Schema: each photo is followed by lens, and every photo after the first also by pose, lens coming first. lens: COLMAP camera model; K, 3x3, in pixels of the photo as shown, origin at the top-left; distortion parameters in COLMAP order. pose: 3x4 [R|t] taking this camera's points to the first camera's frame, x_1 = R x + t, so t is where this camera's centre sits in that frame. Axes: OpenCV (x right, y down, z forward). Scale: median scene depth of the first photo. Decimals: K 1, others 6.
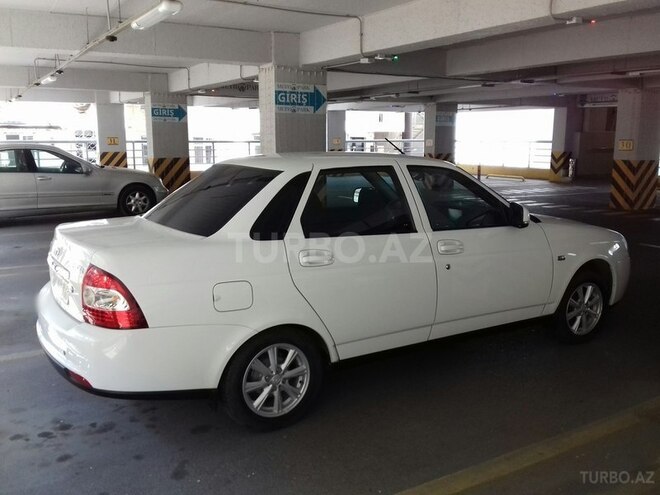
lens RADIAL K [[608.2, 0, 330.0], [0, 608.2, 247.5], [0, 0, 1]] dist [-0.004941, -0.006849]
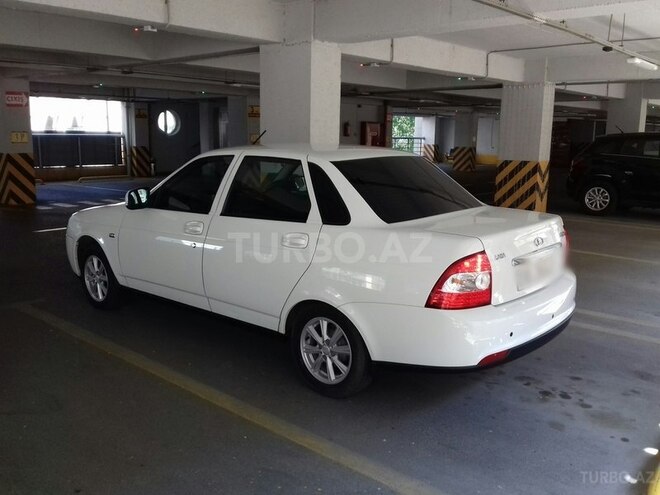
lens RADIAL K [[608.2, 0, 330.0], [0, 608.2, 247.5], [0, 0, 1]] dist [-0.004941, -0.006849]
pose [[-0.315529, -0.153924, 0.936349, -1.289104], [0.149093, 0.966459, 0.209115, -0.242180], [-0.937130, 0.205584, -0.281997, 1.608046]]
